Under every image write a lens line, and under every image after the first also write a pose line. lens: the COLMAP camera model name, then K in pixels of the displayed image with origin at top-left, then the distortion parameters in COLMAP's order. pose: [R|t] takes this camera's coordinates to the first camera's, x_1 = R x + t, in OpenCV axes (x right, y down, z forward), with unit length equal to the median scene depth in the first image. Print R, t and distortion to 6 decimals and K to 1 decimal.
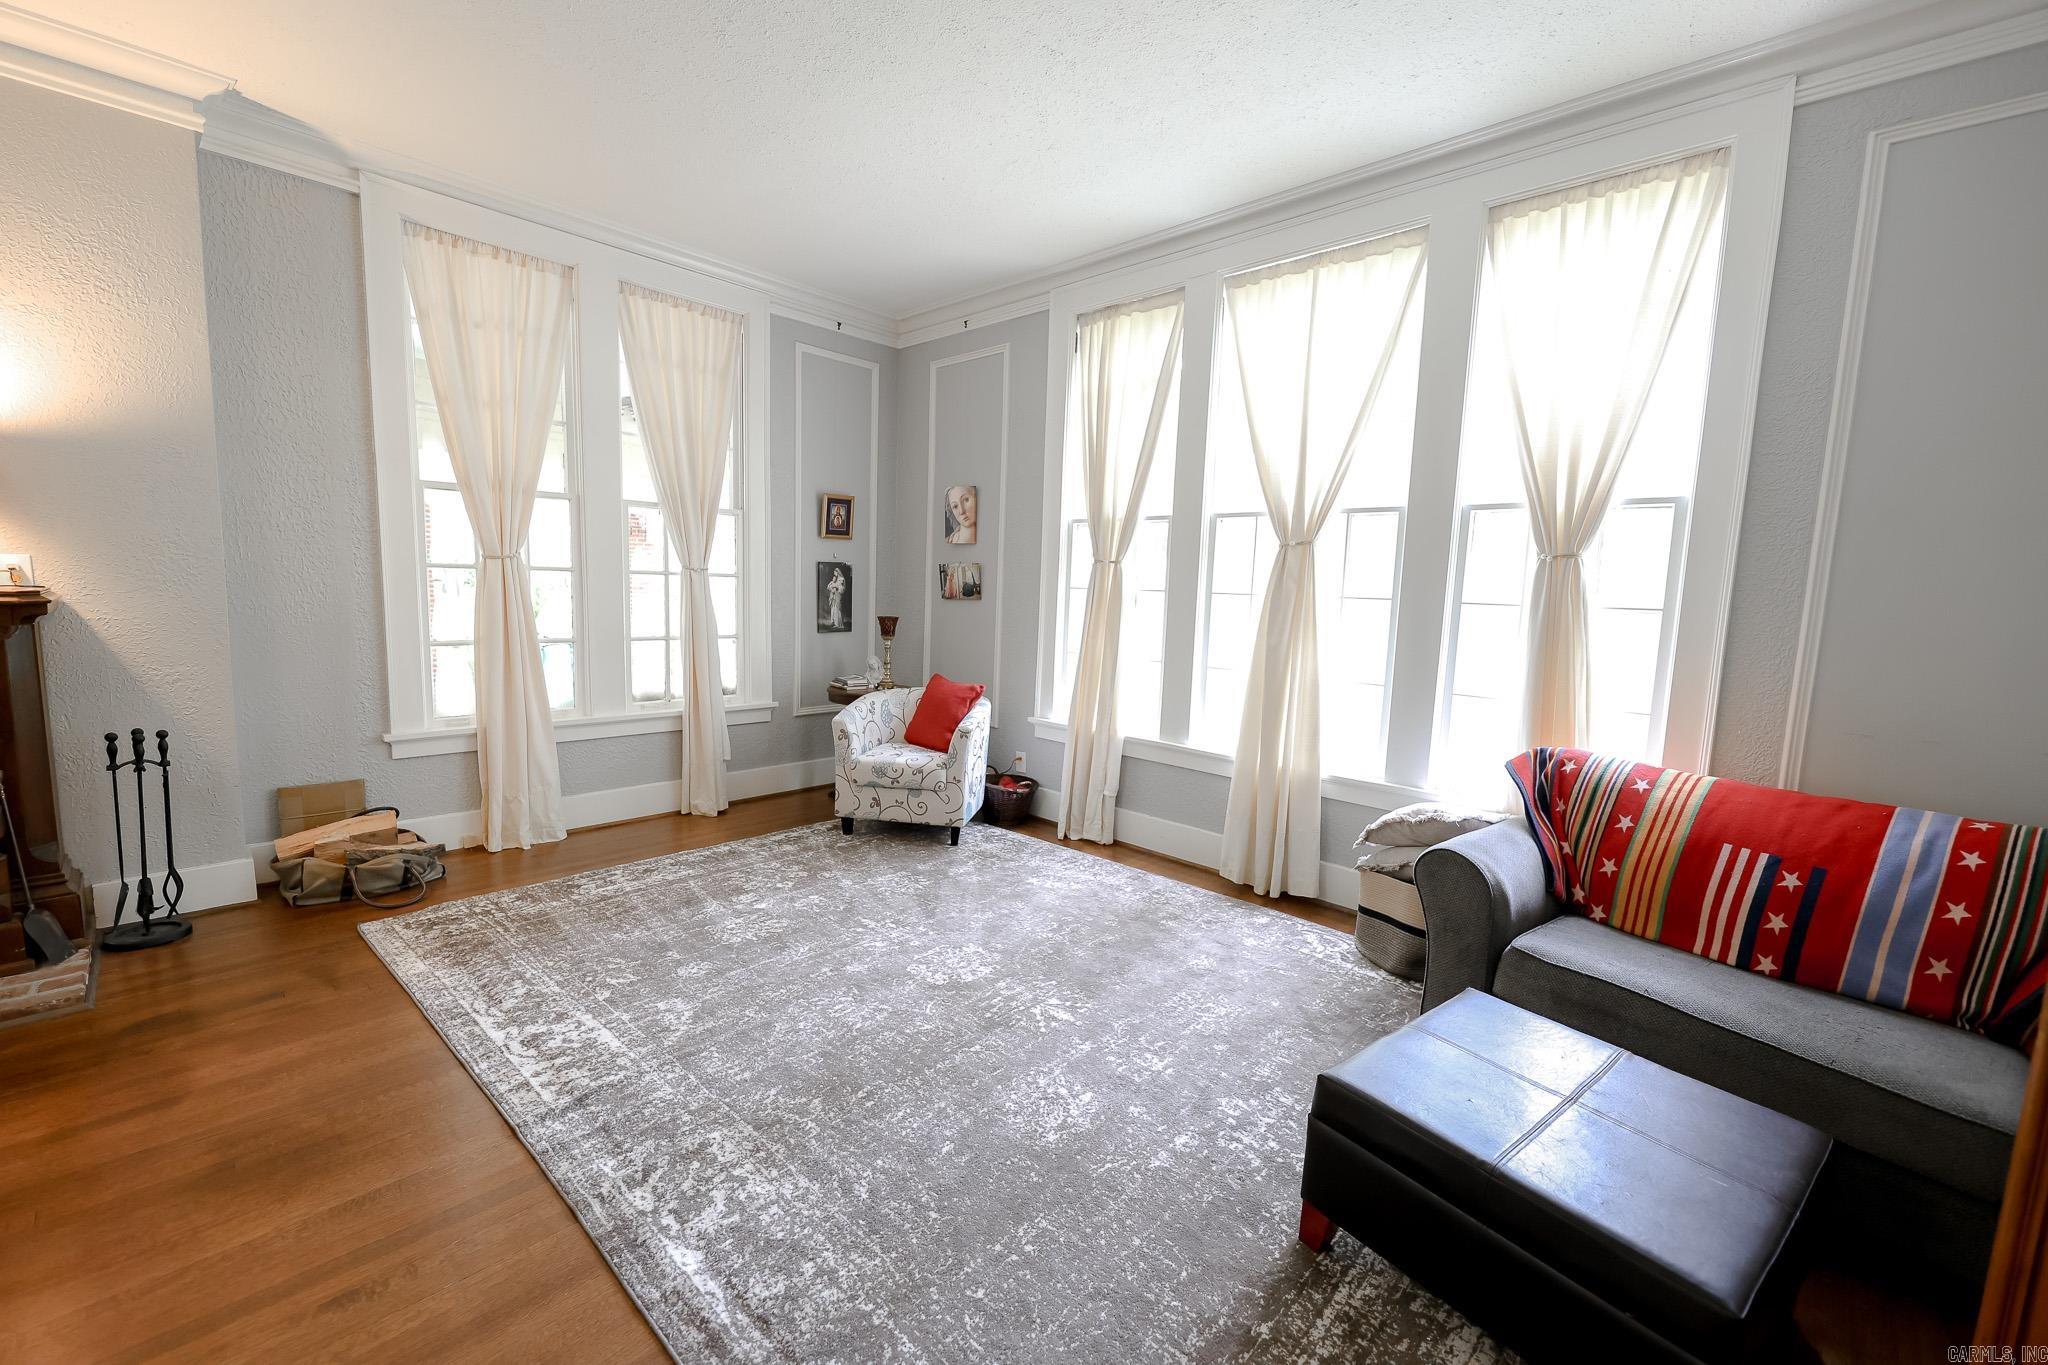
lens RADIAL K [[821.5, 0, 1023.4], [0, 821.5, 674.6], [0, 0, 1]] dist [-0.009138, 0.000092]
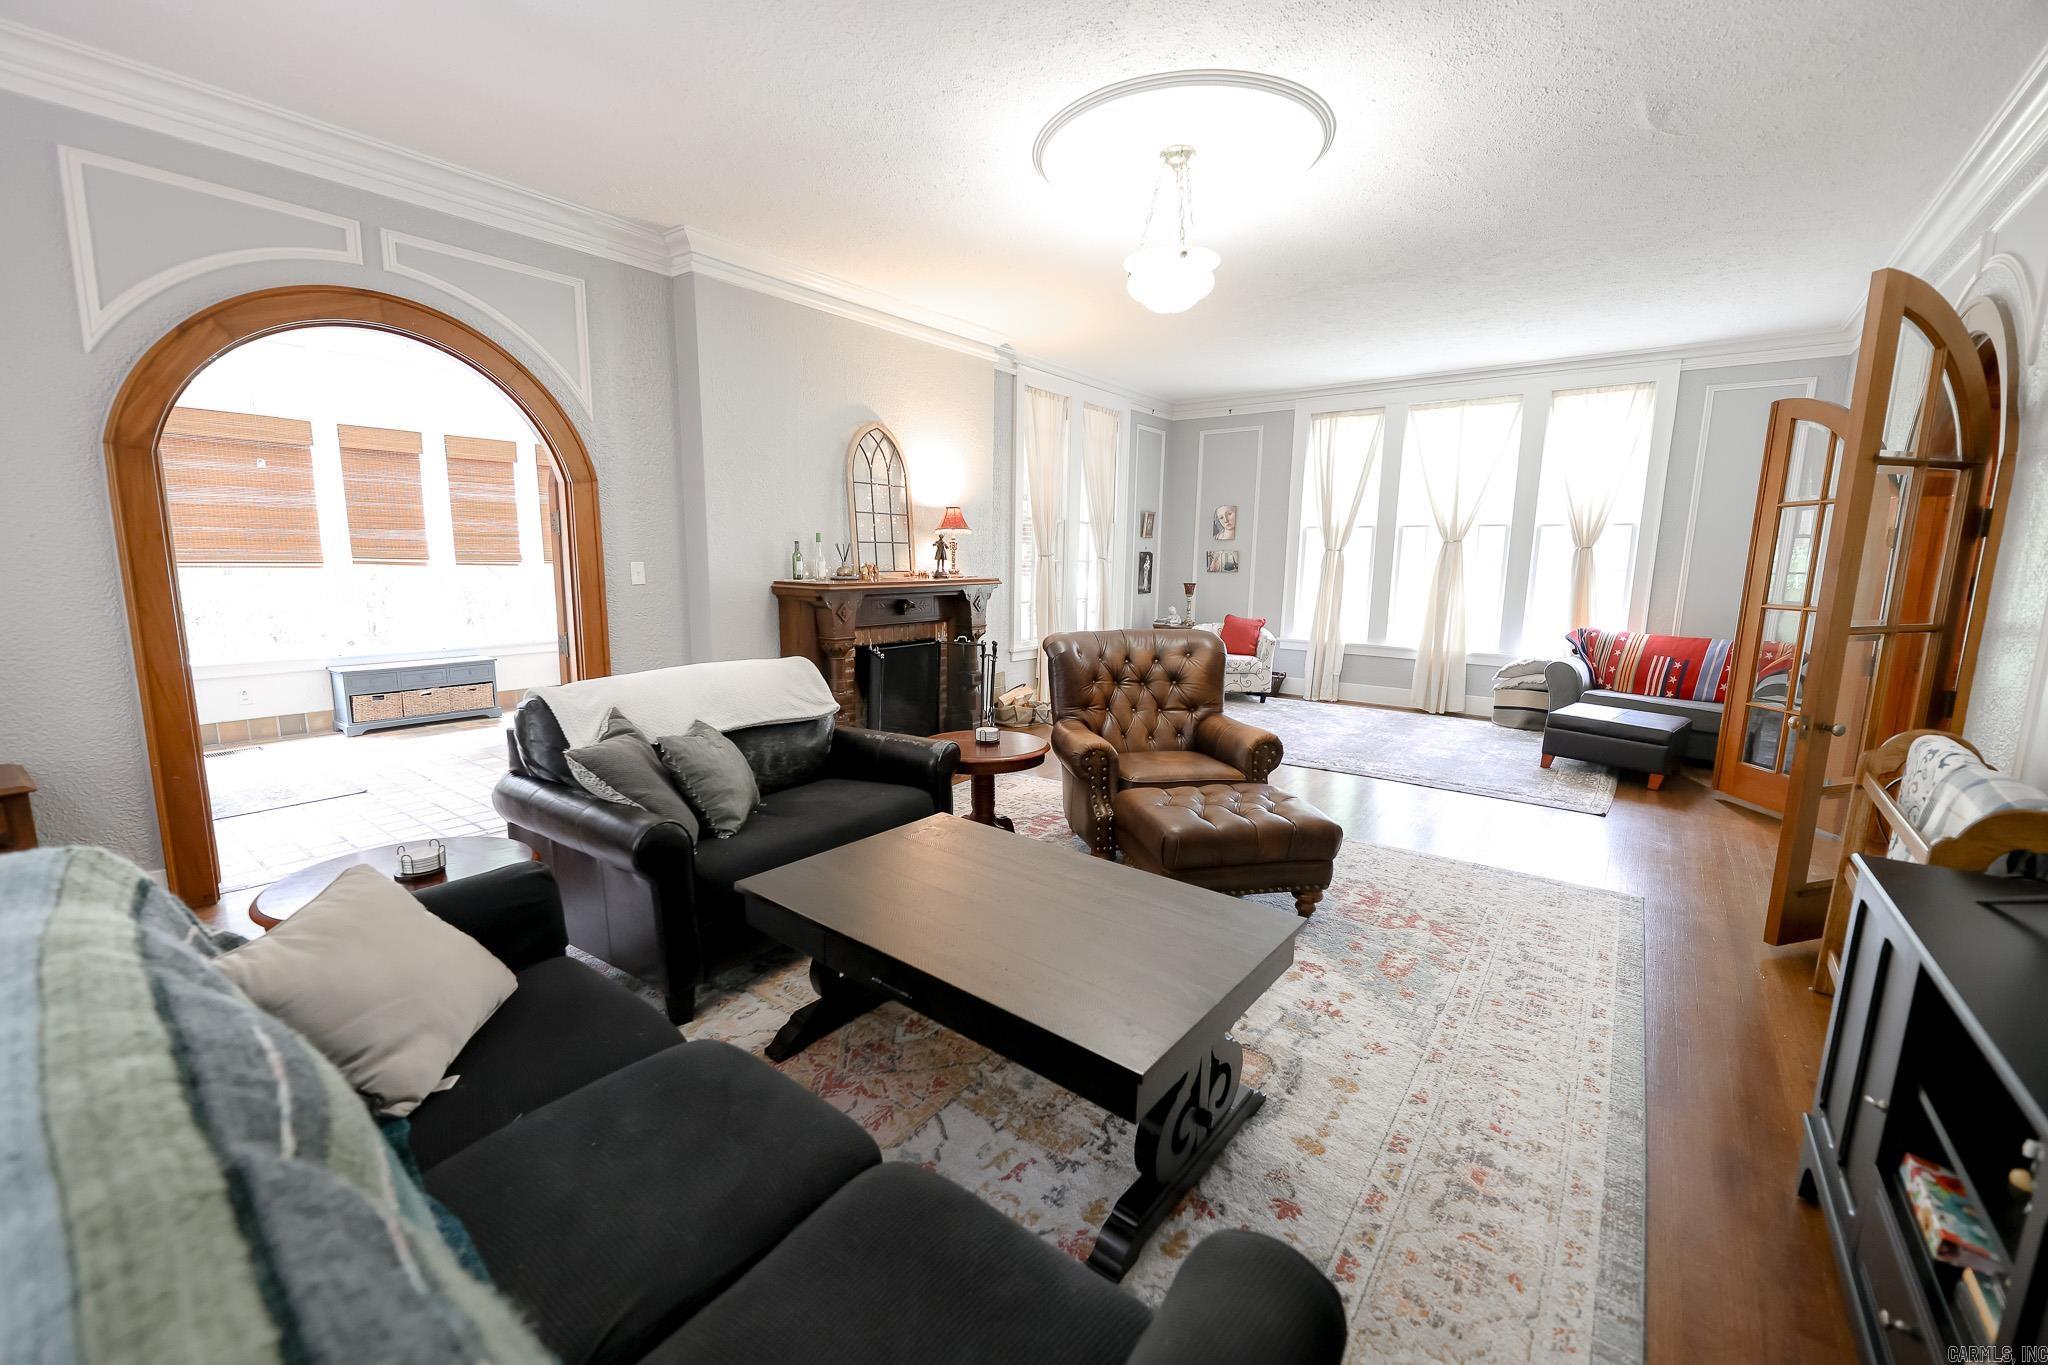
lens RADIAL K [[810.5, 0, 1029.6], [0, 810.5, 682.6], [0, 0, 1]] dist [0.000454, -0.004708]
pose [[0.995246, -0.037211, 0.090008, -0.875697], [0.032775, 0.998198, 0.050275, 0.055155], [-0.091716, -0.047086, 0.994671, -0.897740]]
